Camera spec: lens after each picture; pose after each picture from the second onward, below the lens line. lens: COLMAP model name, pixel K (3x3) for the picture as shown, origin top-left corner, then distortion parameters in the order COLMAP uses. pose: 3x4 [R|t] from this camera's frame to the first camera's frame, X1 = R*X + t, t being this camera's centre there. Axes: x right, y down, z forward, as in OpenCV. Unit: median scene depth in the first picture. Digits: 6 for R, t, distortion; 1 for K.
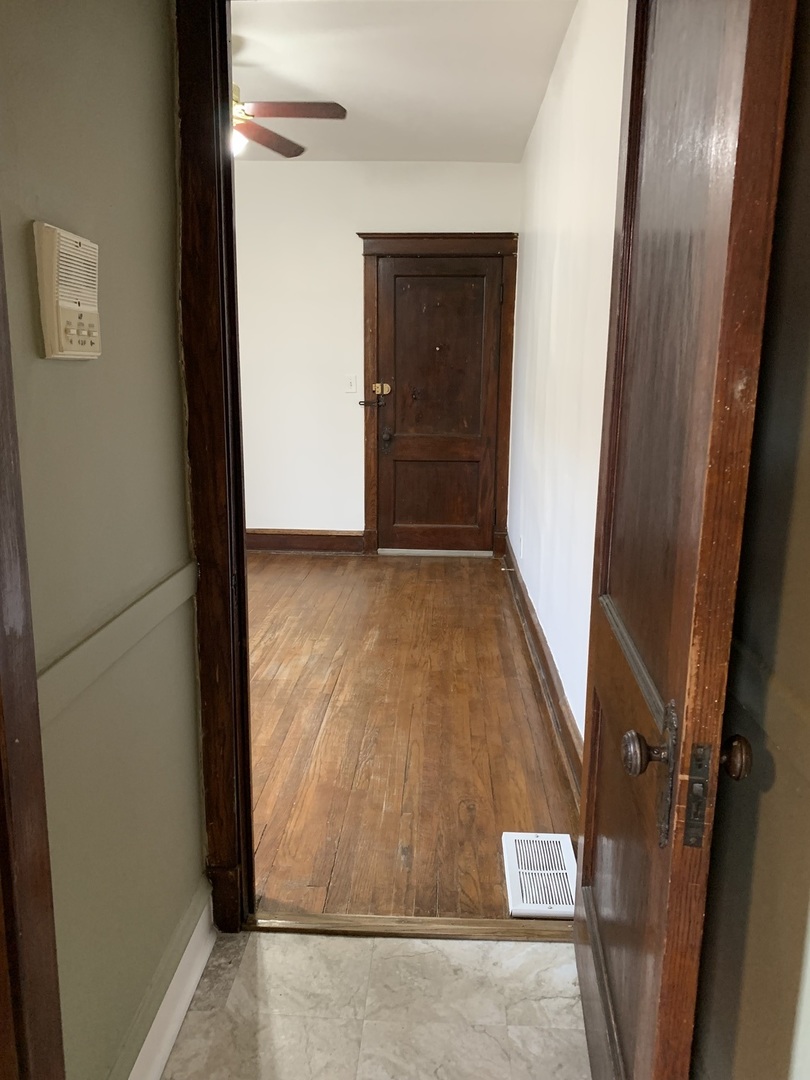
lens RADIAL K [[832.2, 0, 412.2], [0, 832.2, 541.4], [0, 0, 1]] dist [0.002353, -0.015503]
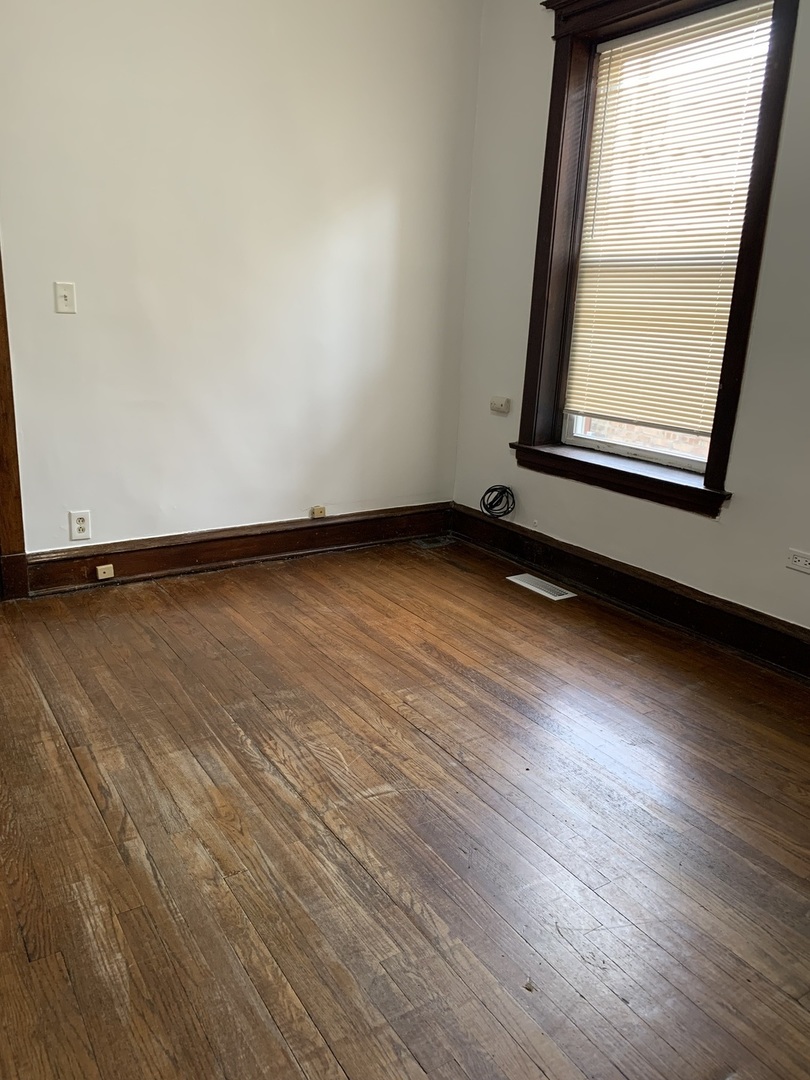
lens RADIAL K [[832.2, 0, 408.2], [0, 832.2, 539.0], [0, 0, 1]] dist [0.002353, -0.015503]
pose [[-0.815001, 0.123158, -0.566221, 0.022848], [-0.159076, 0.892057, 0.423000, -0.170889], [0.557197, 0.434817, -0.707436, 0.921062]]
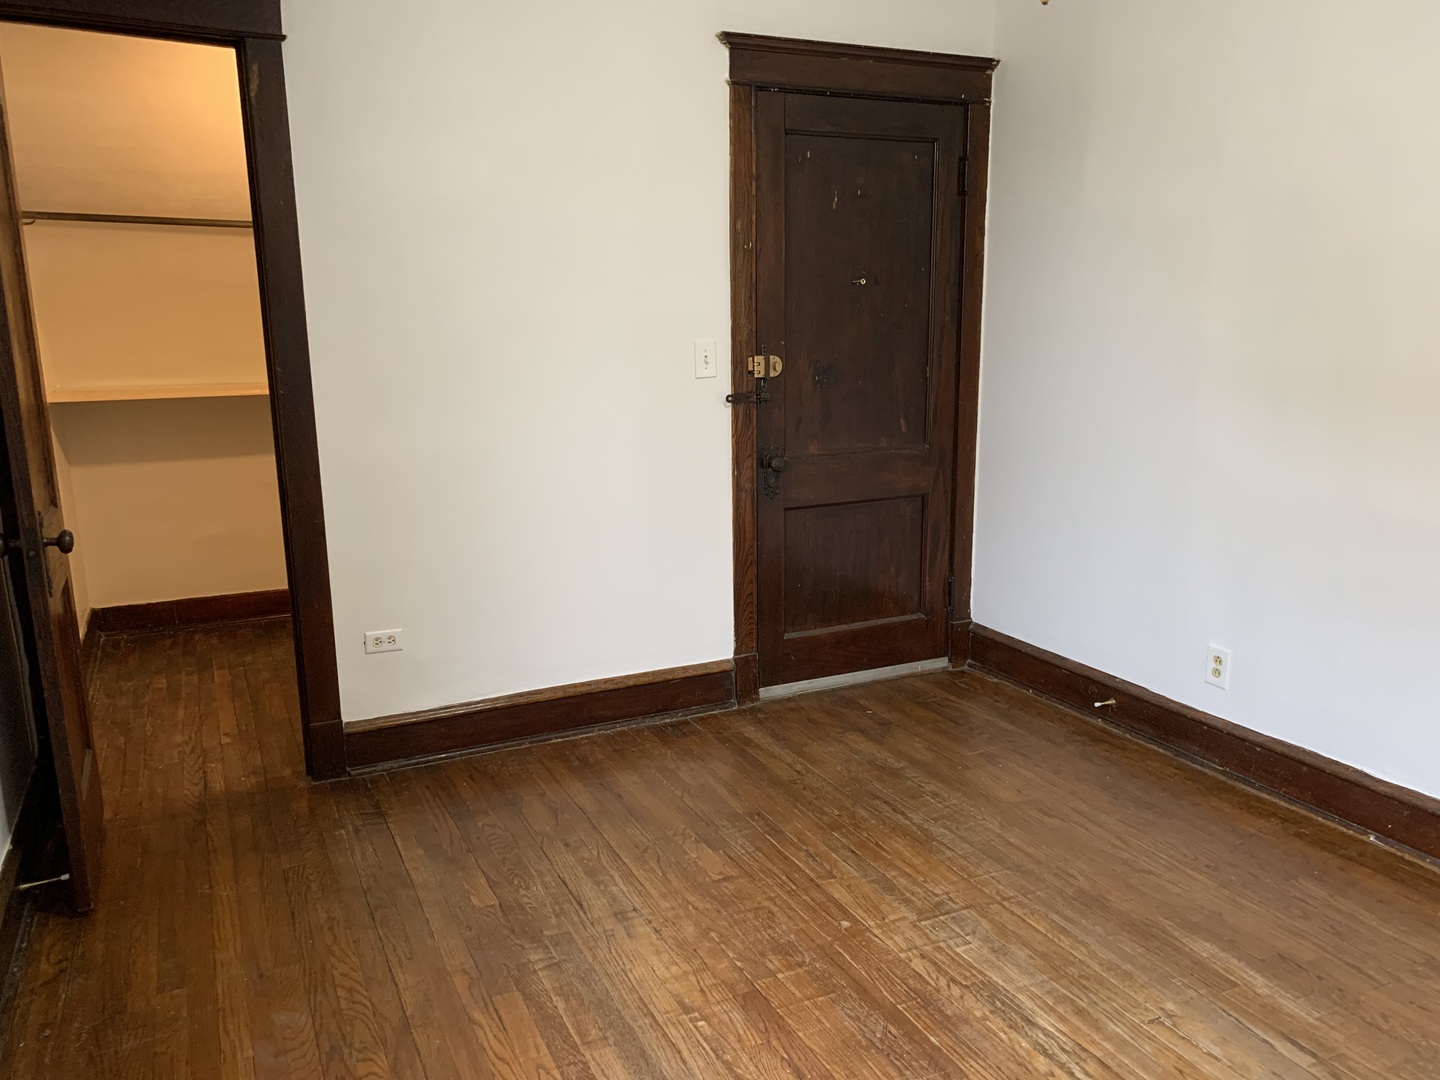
lens RADIAL K [[1109.7, 0, 714.2], [0, 1109.7, 538.1], [0, 0, 1]] dist [0.002353, -0.015503]
pose [[0.884064, -0.117672, 0.452309, -0.368352], [0.118148, 0.992620, 0.027312, -0.106011], [-0.452185, 0.029293, 0.891443, 0.444323]]
